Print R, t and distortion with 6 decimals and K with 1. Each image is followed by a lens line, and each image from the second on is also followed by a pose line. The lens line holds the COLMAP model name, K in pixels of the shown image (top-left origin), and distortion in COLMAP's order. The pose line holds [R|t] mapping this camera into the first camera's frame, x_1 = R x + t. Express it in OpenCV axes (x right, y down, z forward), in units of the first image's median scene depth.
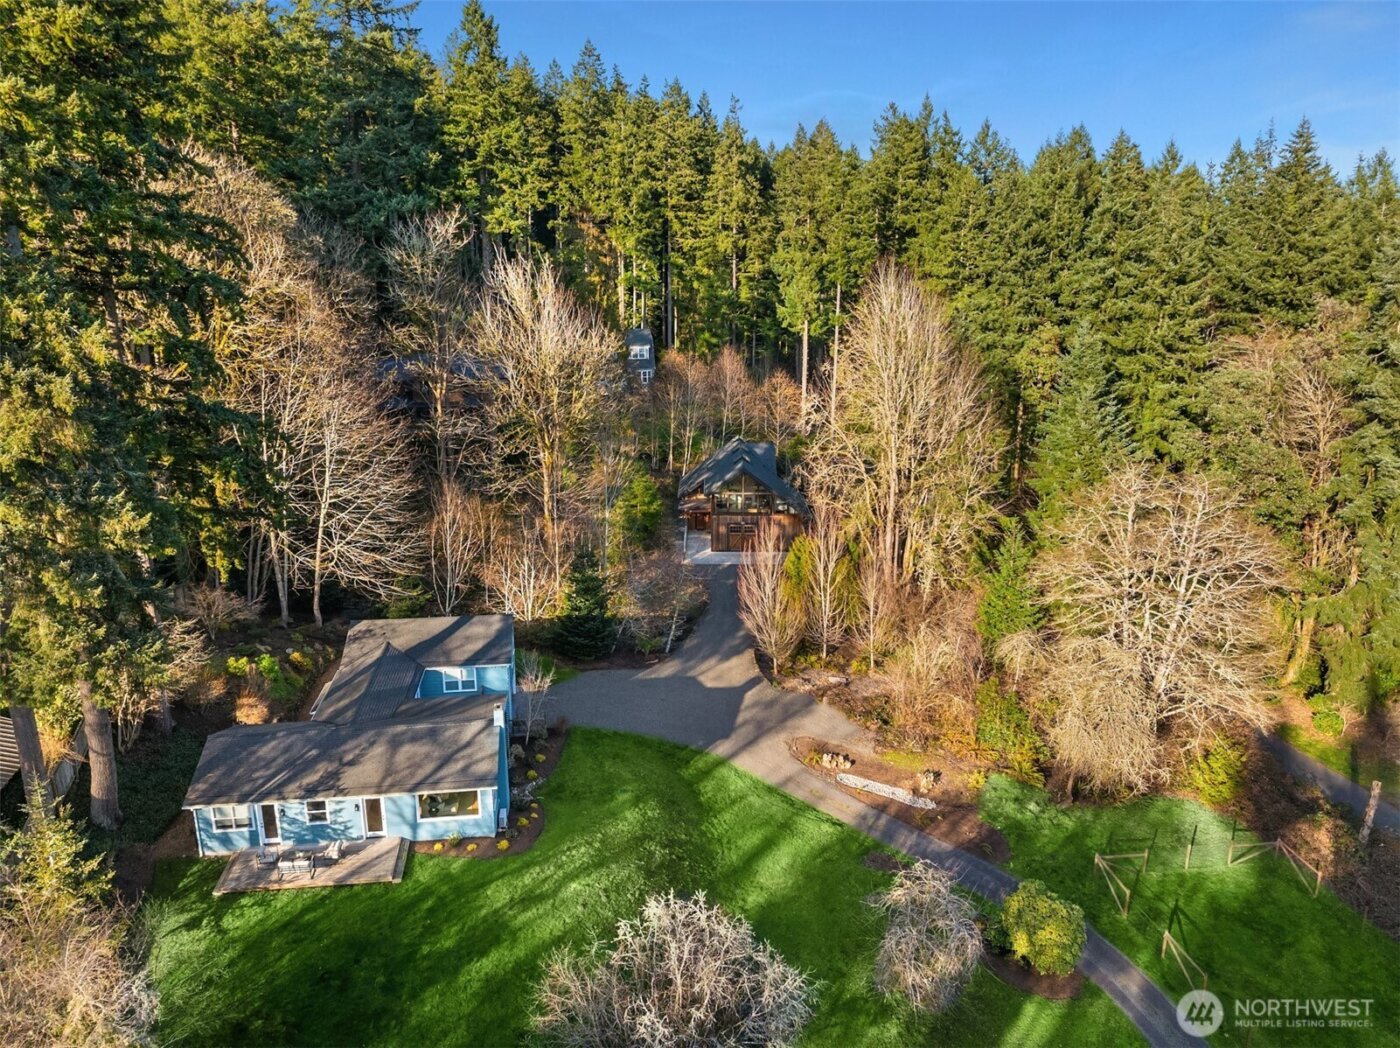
lens RADIAL K [[987.3, 0, 700.0], [0, 987.3, 524.0], [0, 0, 1]] dist [-0.008293, -0.074110]
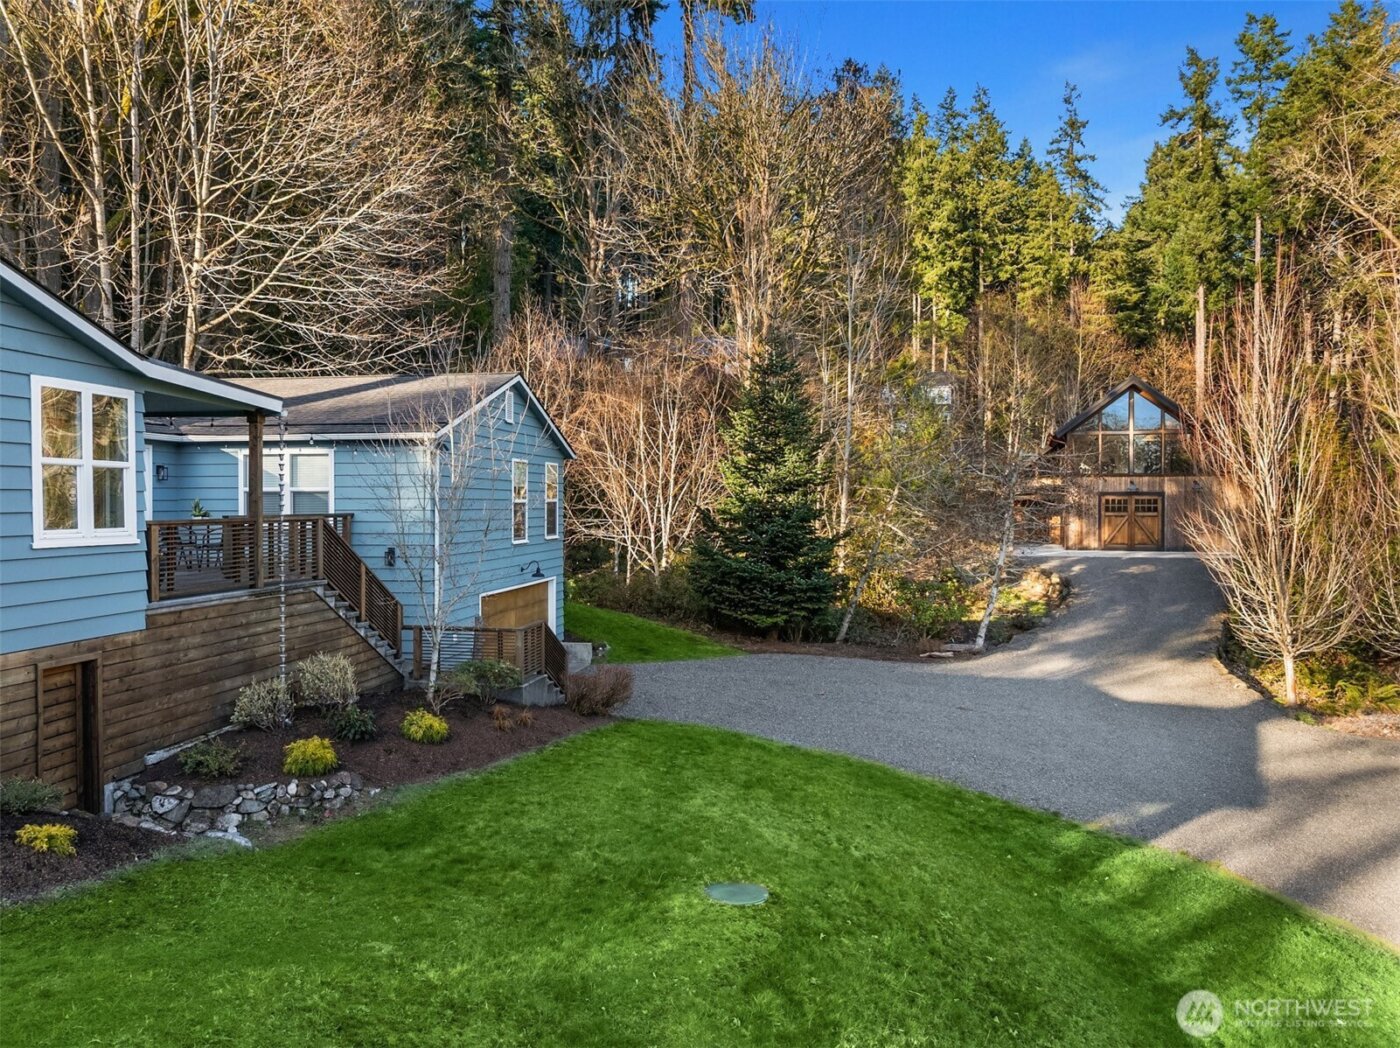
lens RADIAL K [[987.2, 0, 700.0], [0, 987.2, 524.0], [0, 0, 1]] dist [-0.043661, 0.004898]
pose [[0.954215, 0.009079, -0.298983, -0.020749], [-0.076850, 0.973429, -0.215709, 0.171014], [0.289080, 0.228810, 0.929558, 0.573660]]
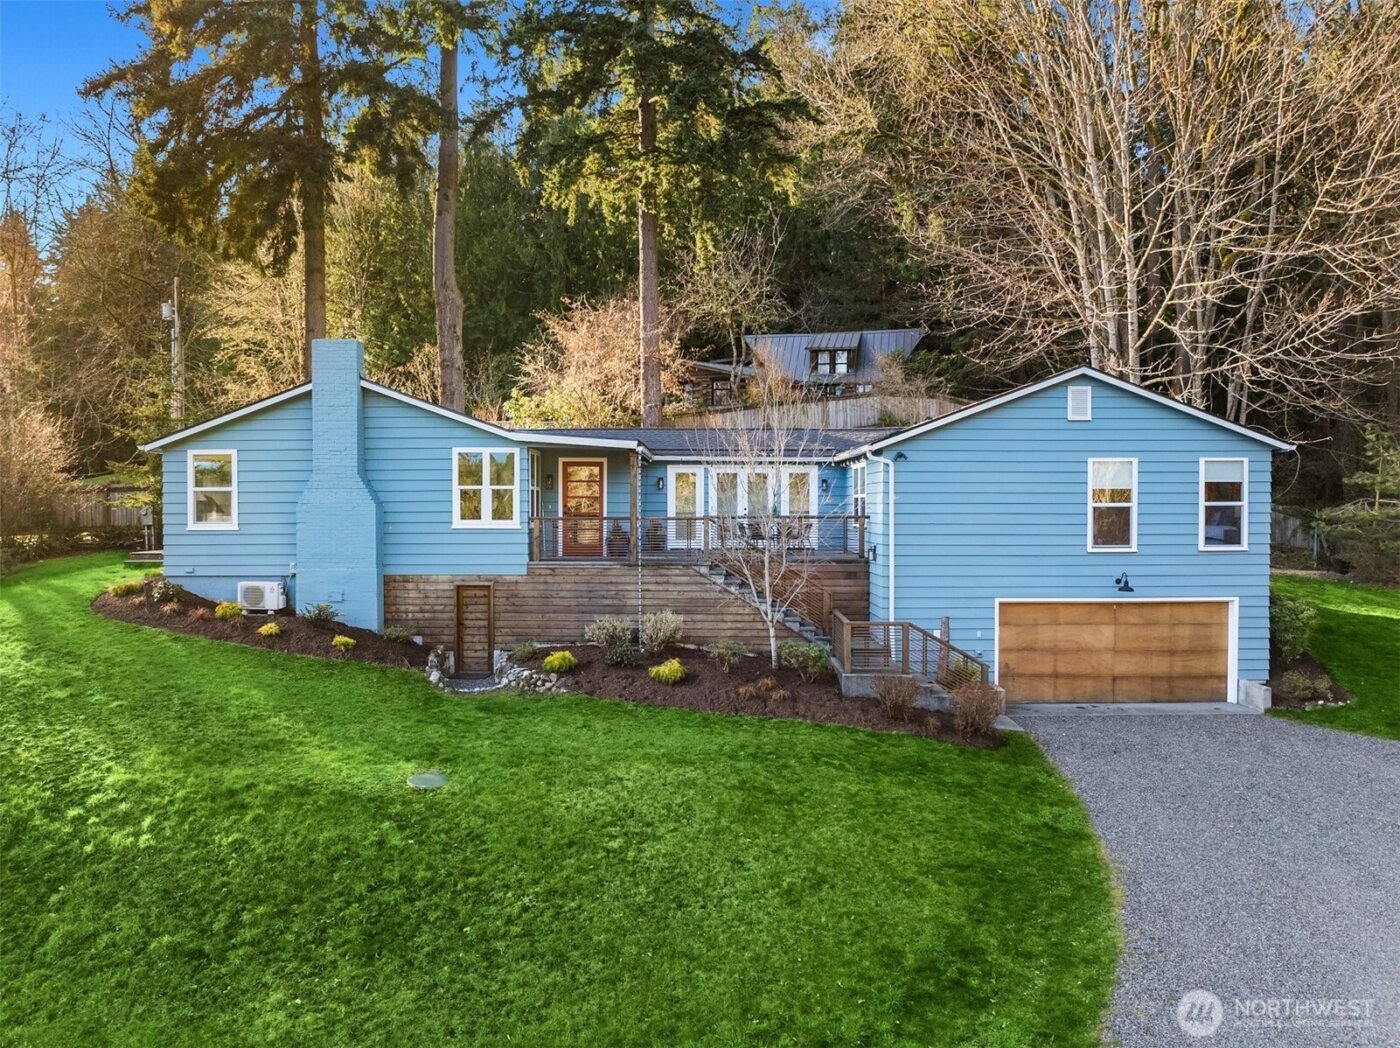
lens RADIAL K [[986.7, 0, 700.0], [0, 986.7, 524.0], [0, 0, 1]] dist [-0.041635, 0.007922]
pose [[-0.143957, 0.018131, -0.989418, 0.111317], [-0.245657, 0.967881, 0.053478, 0.124235], [0.958608, 0.250756, -0.134880, 0.756164]]
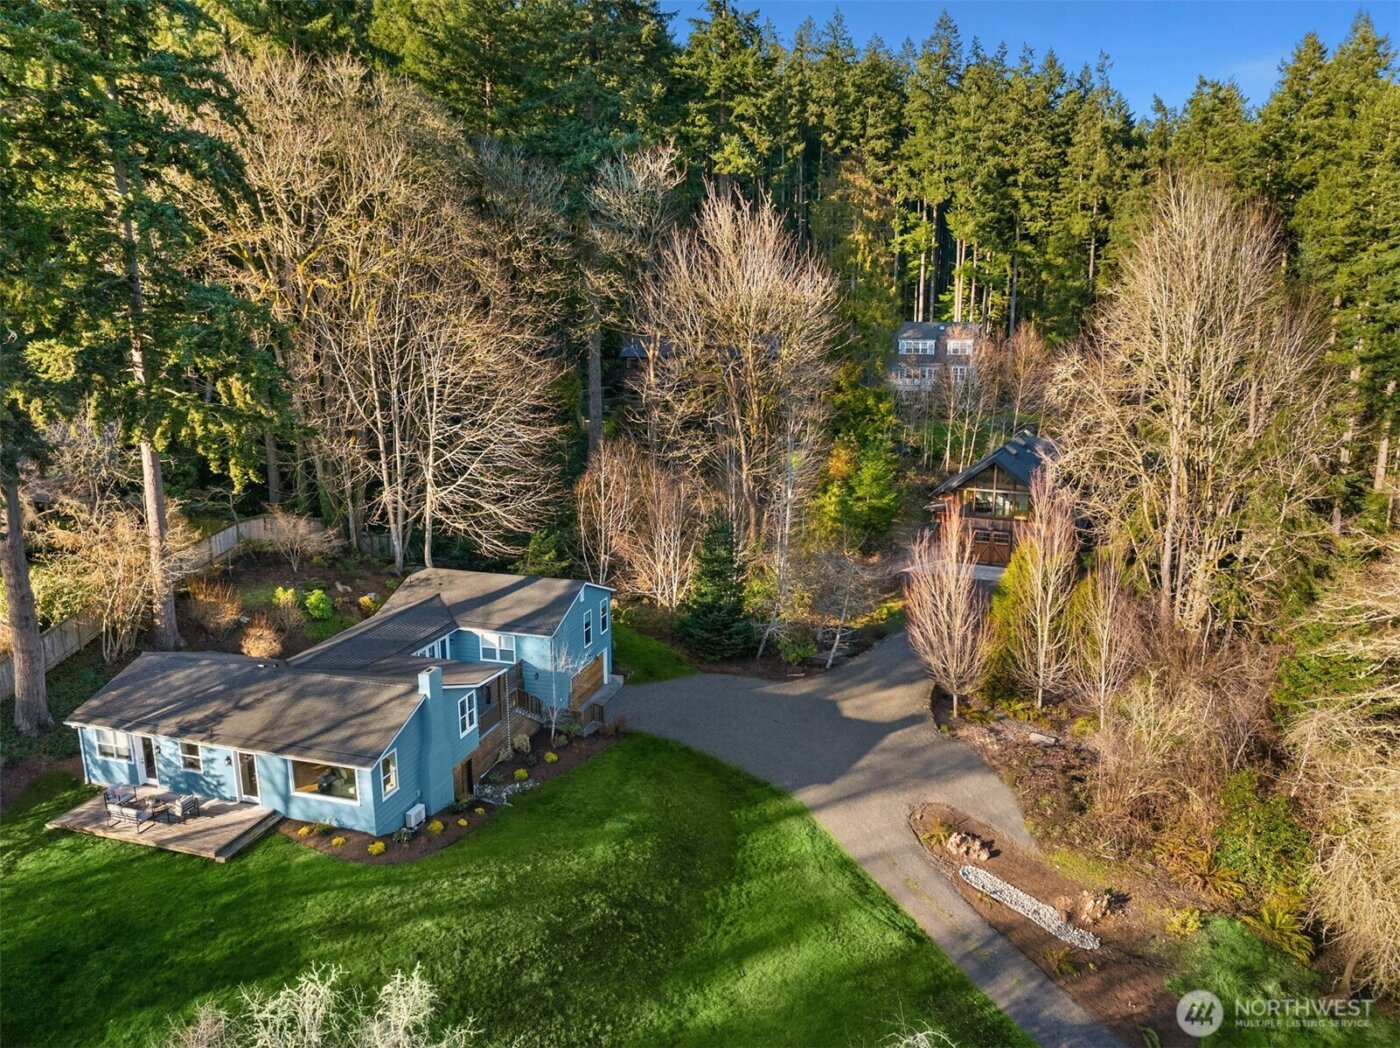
lens RADIAL K [[986.7, 0, 700.0], [0, 986.7, 524.0], [0, 0, 1]] dist [-0.041635, 0.007922]
pose [[0.911242, 0.086336, -0.402720, 0.178467], [-0.101875, 0.994647, -0.017280, 0.039281], [0.399073, 0.056773, 0.915160, 0.233454]]
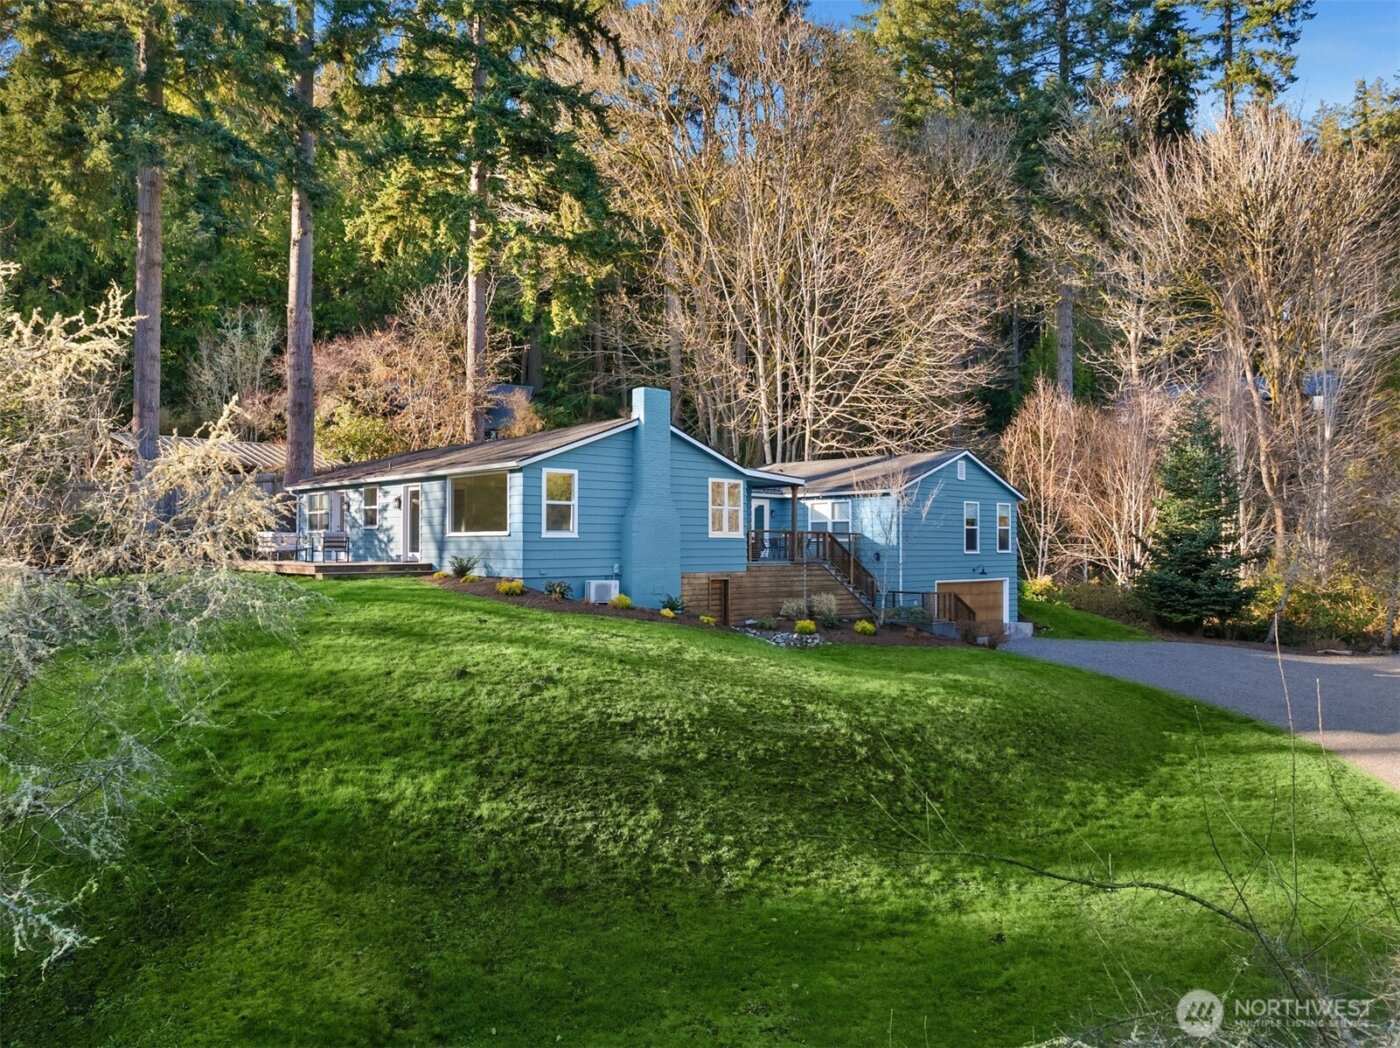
lens RADIAL K [[986.7, 0, 700.0], [0, 986.7, 524.0], [0, 0, 1]] dist [-0.041635, 0.007922]
pose [[0.579903, -0.018065, -0.814485, 0.147046], [-0.203672, 0.964793, -0.166410, 0.208410], [0.788816, 0.262390, 0.555807, 0.464122]]
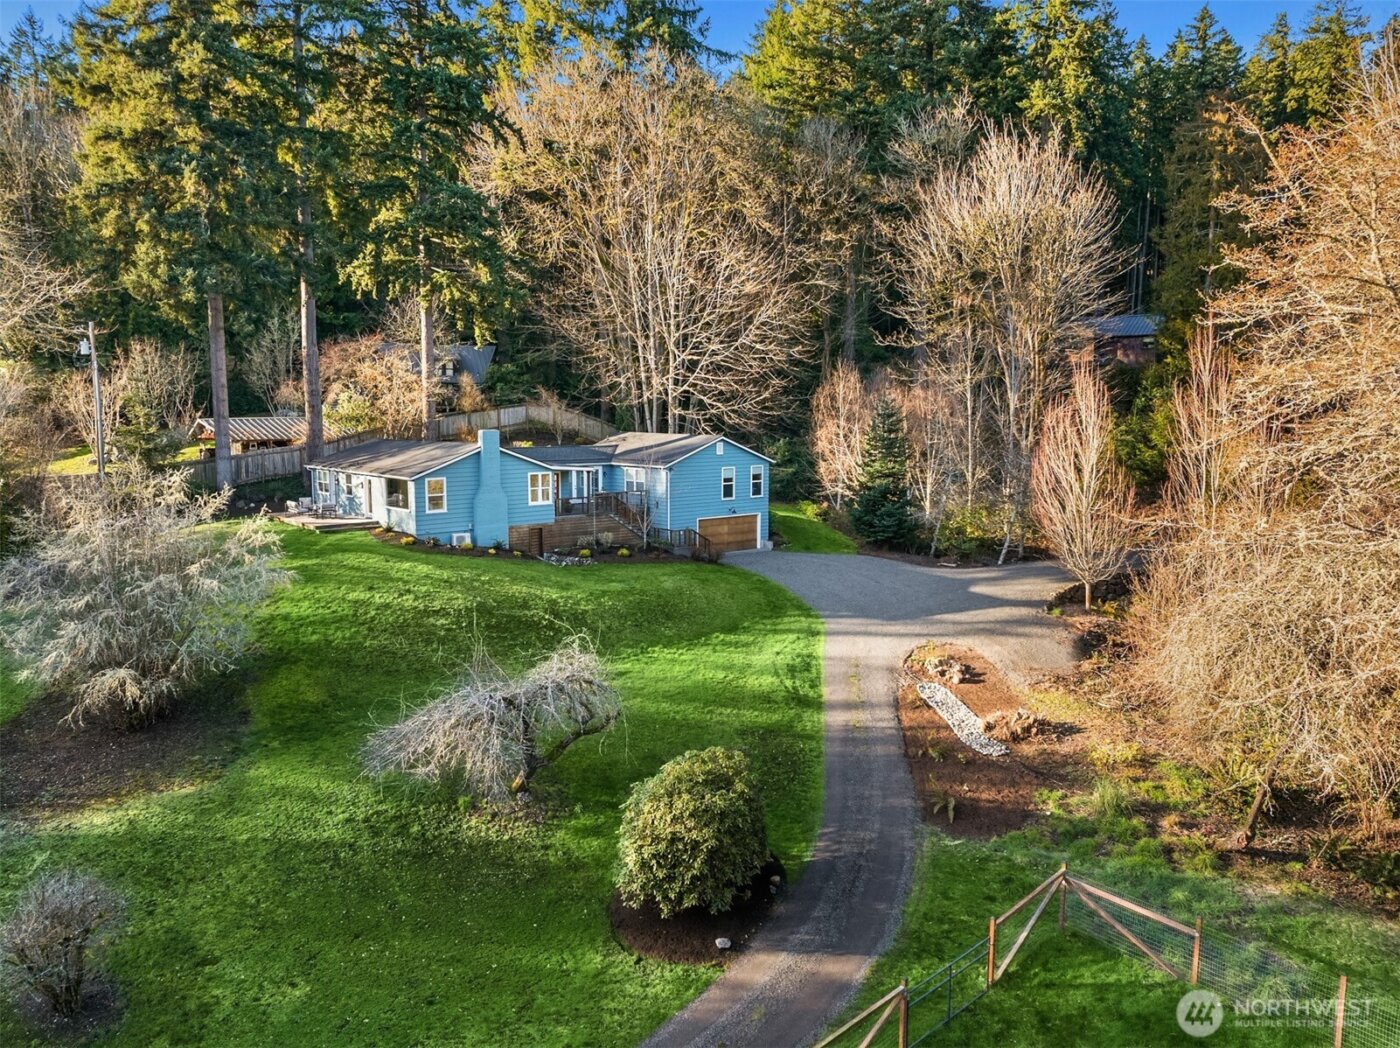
lens RADIAL K [[986.7, 0, 700.0], [0, 986.7, 524.0], [0, 0, 1]] dist [-0.041635, 0.007922]
pose [[0.536987, 0.097410, -0.837948, 0.455474], [-0.210302, 0.977408, -0.021147, 0.156705], [0.816957, 0.187578, 0.545340, 0.407938]]
